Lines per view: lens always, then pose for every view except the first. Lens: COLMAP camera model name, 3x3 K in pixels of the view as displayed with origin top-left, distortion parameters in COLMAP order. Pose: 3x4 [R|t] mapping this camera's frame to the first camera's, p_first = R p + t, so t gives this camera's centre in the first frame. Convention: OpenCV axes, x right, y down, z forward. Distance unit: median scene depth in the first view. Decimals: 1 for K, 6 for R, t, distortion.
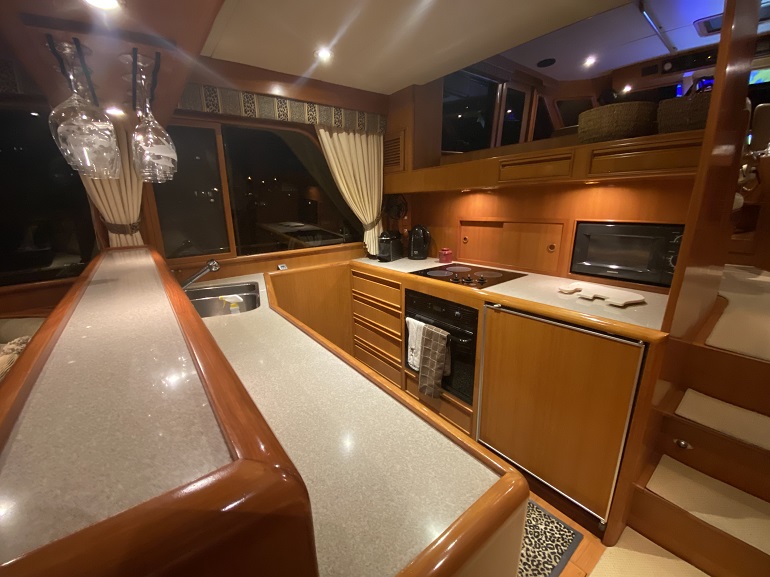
lens RADIAL K [[311.9, 0, 379.9], [0, 311.9, 290.3], [0, 0, 1]] dist [0.034473, -0.028065]
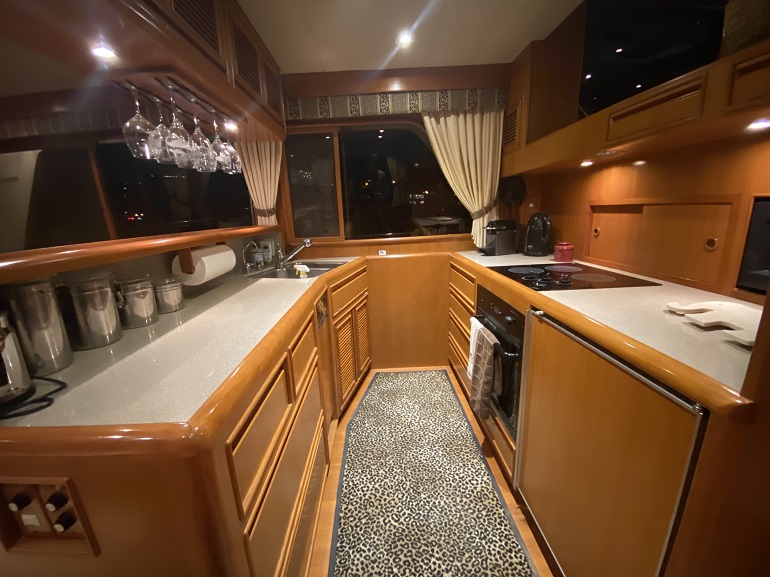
lens RADIAL K [[315.9, 0, 385.0], [0, 315.9, 288.5], [0, 0, 1]] dist [0.001614, -0.000170]
pose [[0.805277, 0.130985, -0.578249, 0.359608], [-0.137697, 0.989942, 0.032484, 0.013799], [0.576687, 0.053465, 0.815214, 0.137318]]
